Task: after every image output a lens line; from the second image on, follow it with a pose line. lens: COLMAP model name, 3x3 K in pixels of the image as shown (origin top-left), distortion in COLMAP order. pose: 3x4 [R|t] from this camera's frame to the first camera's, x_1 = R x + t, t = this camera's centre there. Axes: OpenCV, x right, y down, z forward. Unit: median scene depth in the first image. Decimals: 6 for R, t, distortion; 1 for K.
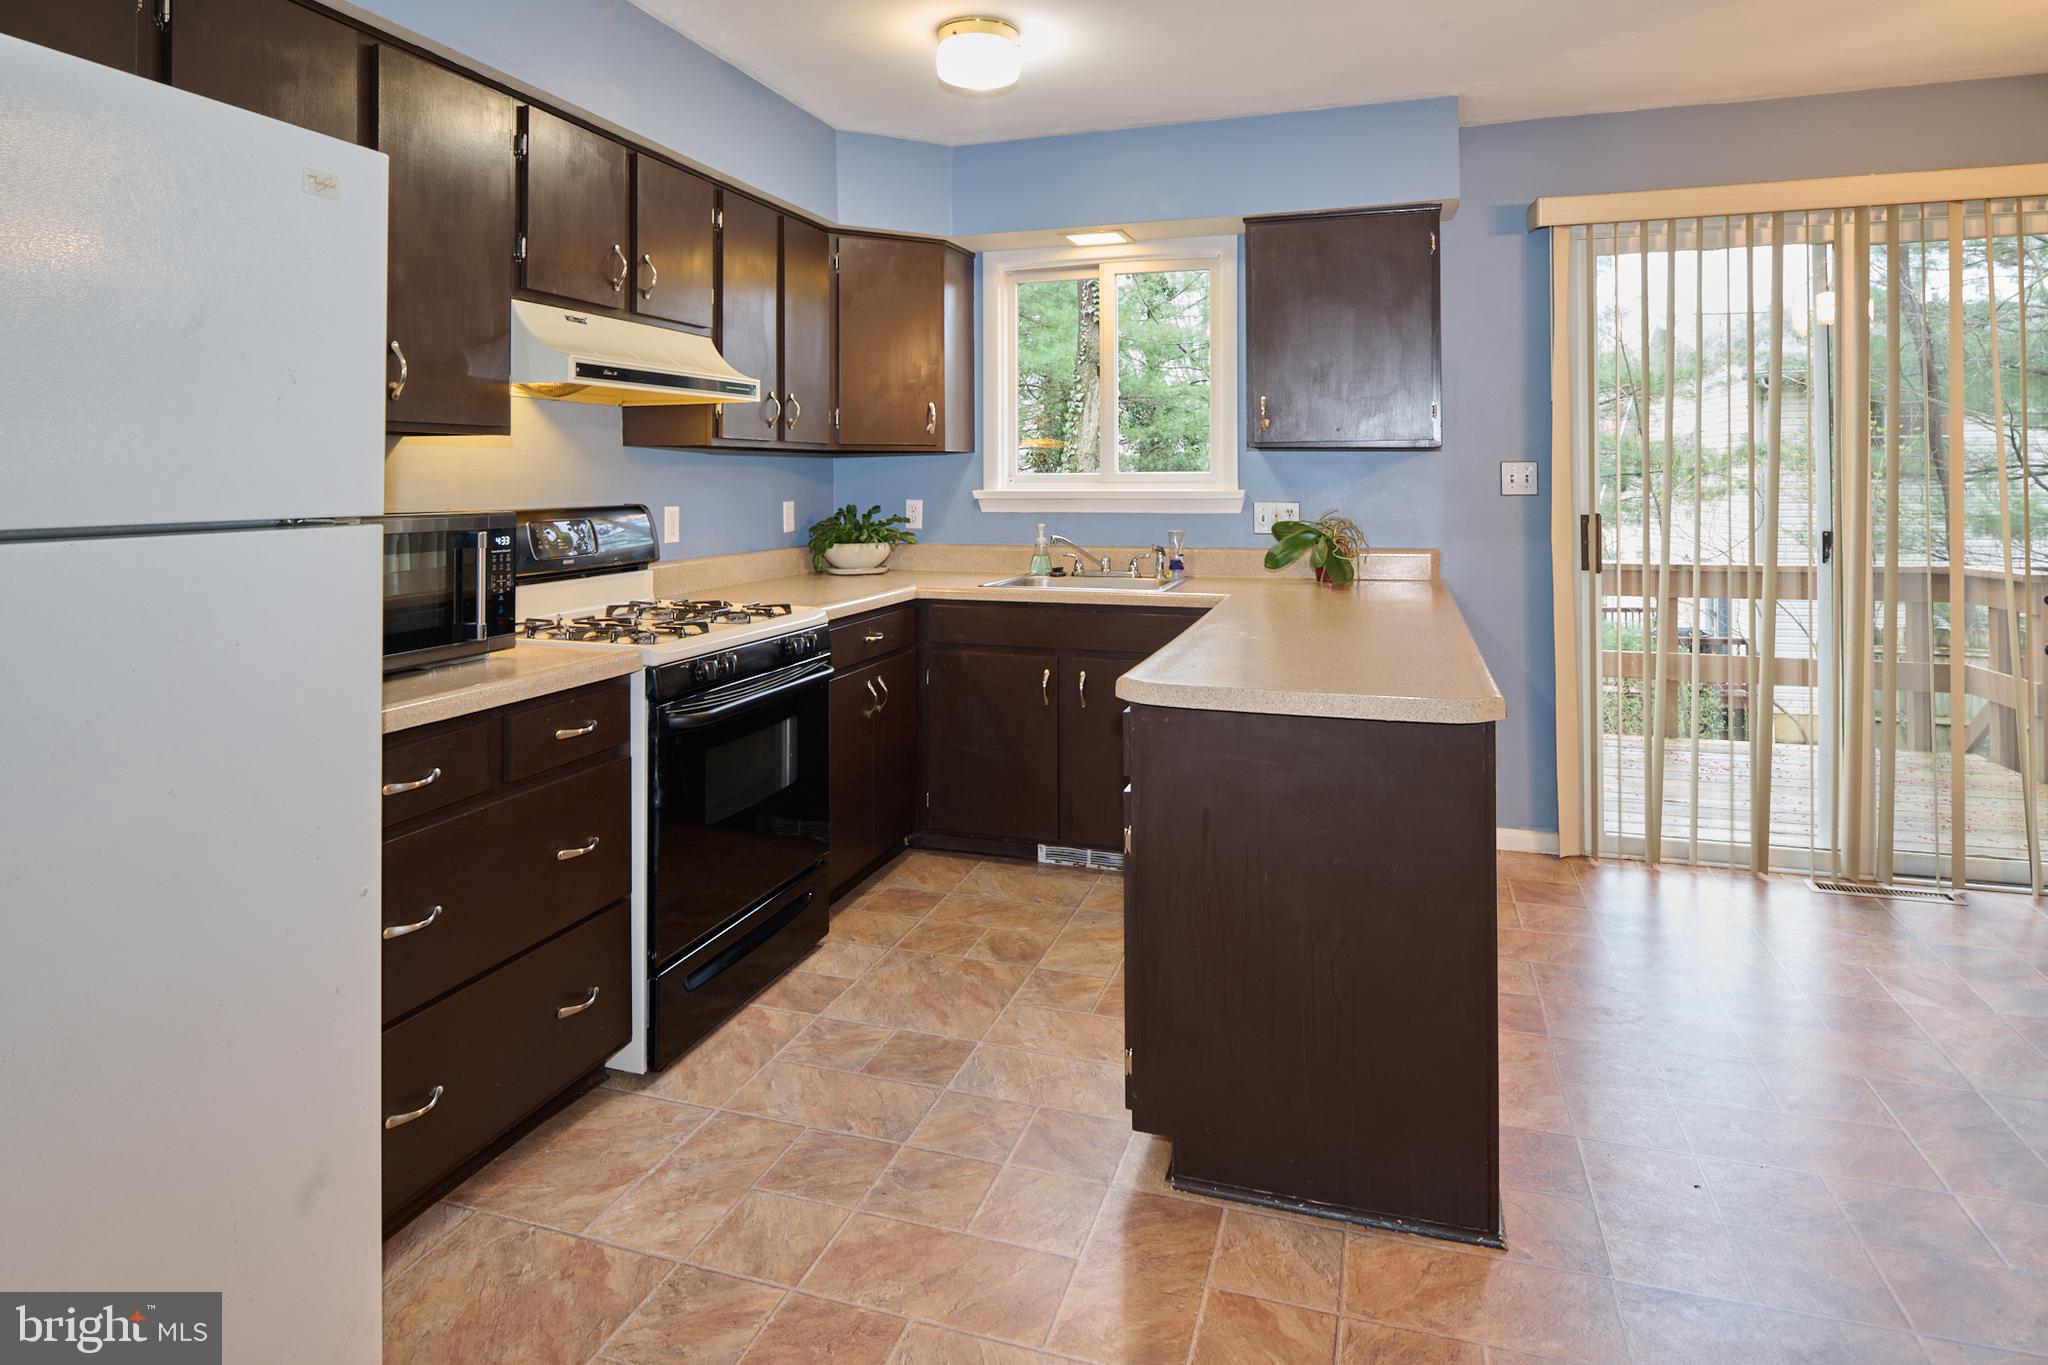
lens RADIAL K [[1150.0, 0, 1034.7], [0, 1150.0, 600.1], [0, 0, 1]] dist [0.010444, -0.014738]
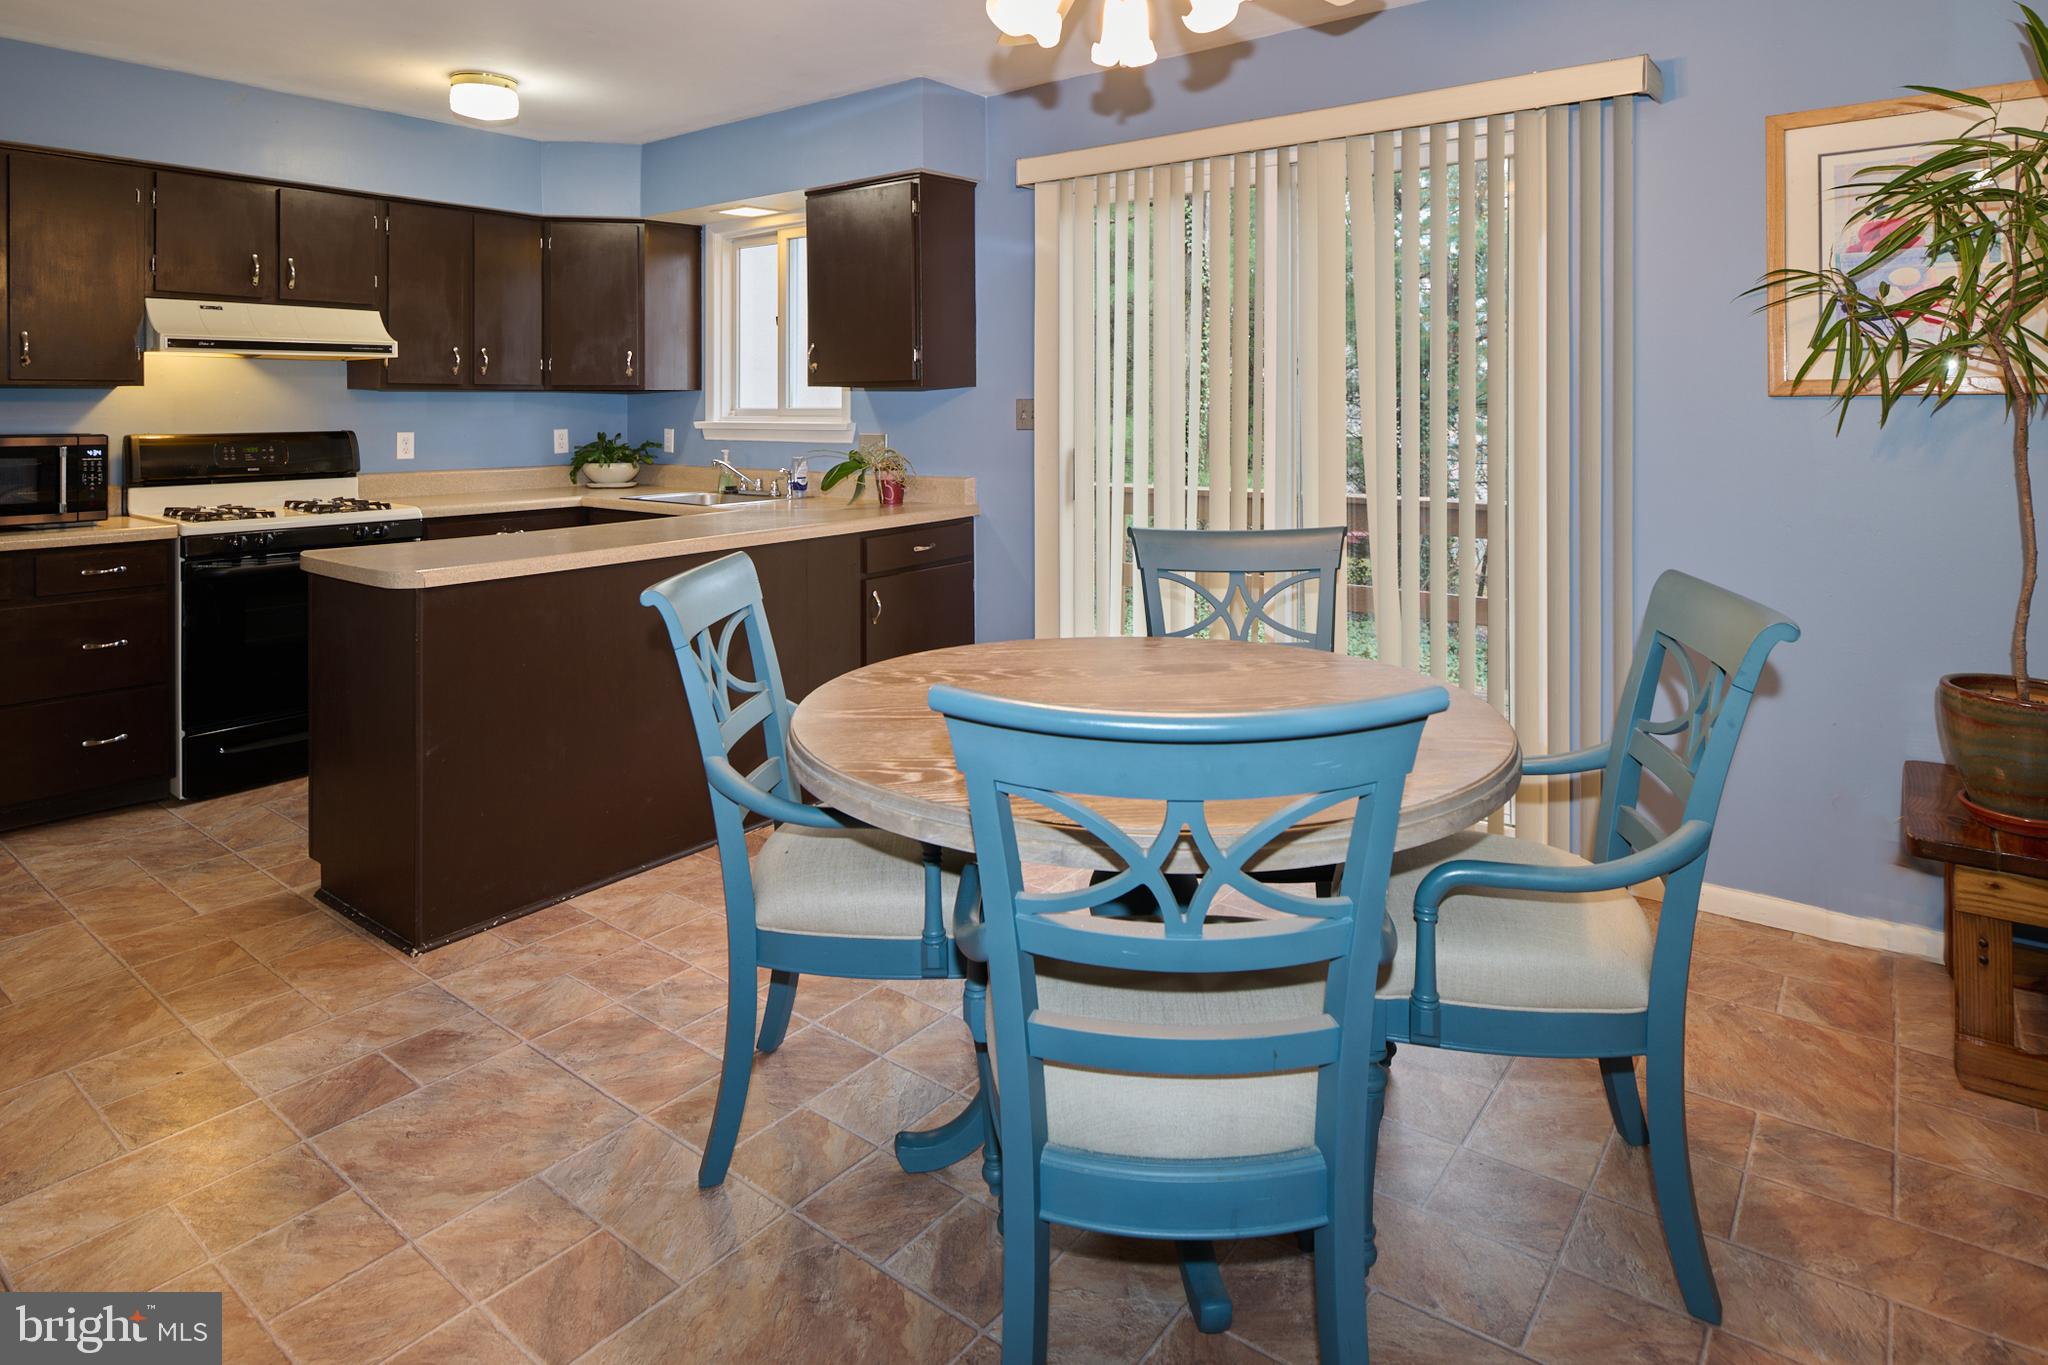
lens RADIAL K [[1142.7, 0, 1025.6], [0, 1142.7, 529.1], [0, 0, 1]] dist [0.015201, -0.013540]
pose [[0.939504, 0.034891, -0.340758, 0.784919], [-0.035393, 0.999362, 0.004746, 0.000987], [0.340706, 0.007602, 0.940139, -0.036568]]
